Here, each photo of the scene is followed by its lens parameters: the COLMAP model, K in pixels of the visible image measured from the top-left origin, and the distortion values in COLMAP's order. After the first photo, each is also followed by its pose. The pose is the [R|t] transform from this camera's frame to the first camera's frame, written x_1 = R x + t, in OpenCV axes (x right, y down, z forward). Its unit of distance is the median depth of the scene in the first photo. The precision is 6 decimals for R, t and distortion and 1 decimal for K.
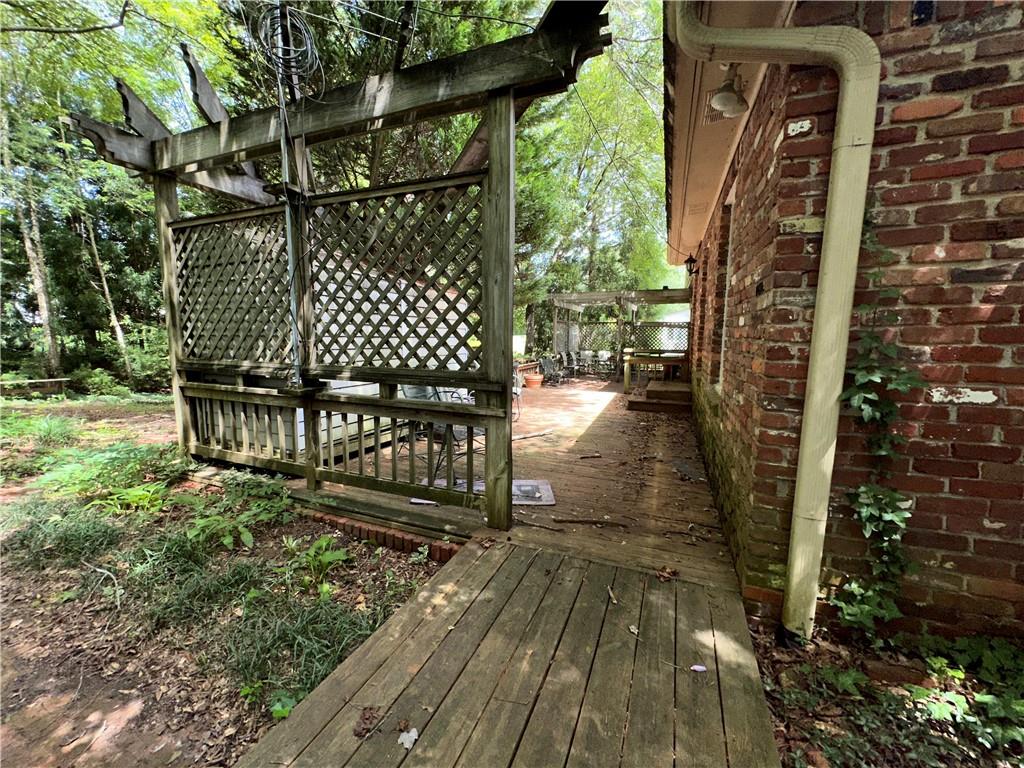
lens RADIAL K [[405.7, 0, 510.9], [0, 405.7, 384.4], [0, 0, 1]] dist [0.000313, -0.000441]
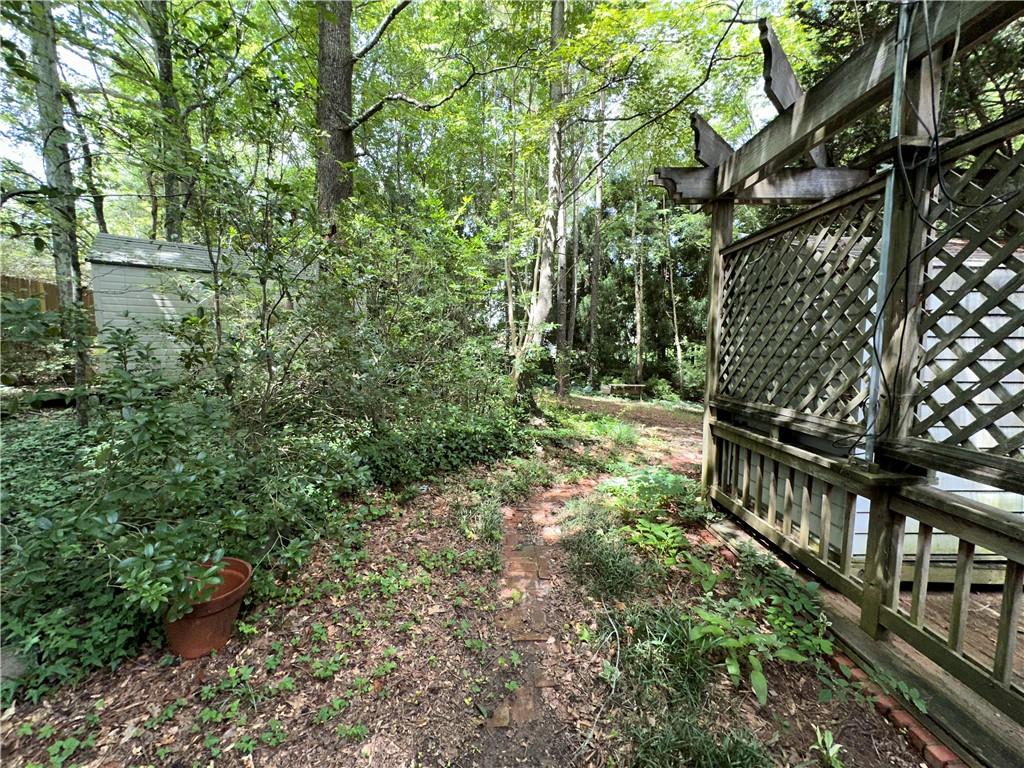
lens RADIAL K [[405.7, 0, 512.7], [0, 405.7, 382.5], [0, 0, 1]] dist [0.000313, -0.000441]
pose [[0.402360, 0.073727, -0.912508, -0.165691], [-0.109056, 0.993514, 0.032185, -0.074726], [0.908963, 0.086565, 0.407791, 0.213997]]
